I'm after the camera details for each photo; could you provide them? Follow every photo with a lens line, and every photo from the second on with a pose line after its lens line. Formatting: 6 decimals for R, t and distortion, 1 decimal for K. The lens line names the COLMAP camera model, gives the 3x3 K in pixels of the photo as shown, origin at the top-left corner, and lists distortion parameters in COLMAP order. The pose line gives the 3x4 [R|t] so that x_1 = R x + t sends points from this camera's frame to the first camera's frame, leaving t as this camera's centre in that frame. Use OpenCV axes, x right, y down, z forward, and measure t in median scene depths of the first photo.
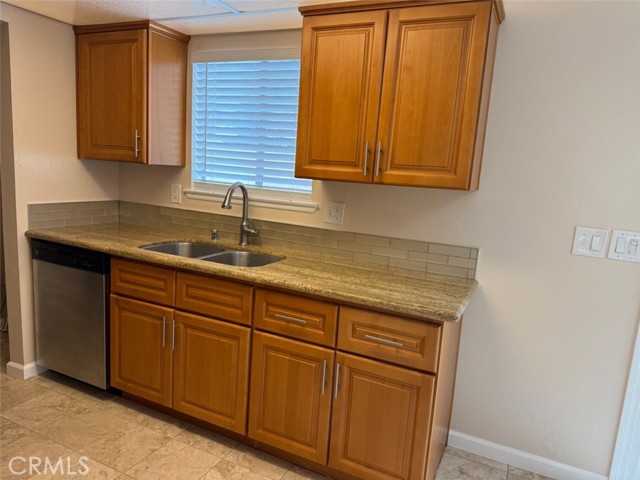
lens RADIAL K [[448.1, 0, 316.9], [0, 448.1, 242.1], [0, 0, 1]] dist [0.064332, -0.075518]
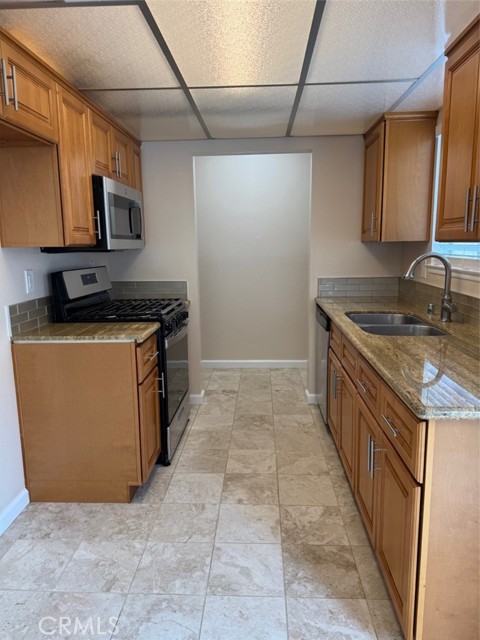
lens RADIAL K [[448.1, 0, 242.7], [0, 448.1, 320.5], [0, 0, 1]] dist [0.064332, -0.075518]
pose [[0.387856, 0.083571, -0.917924, 0.625210], [-0.112520, 0.992726, 0.042838, 0.014673], [0.914826, 0.086670, 0.394438, 0.304419]]
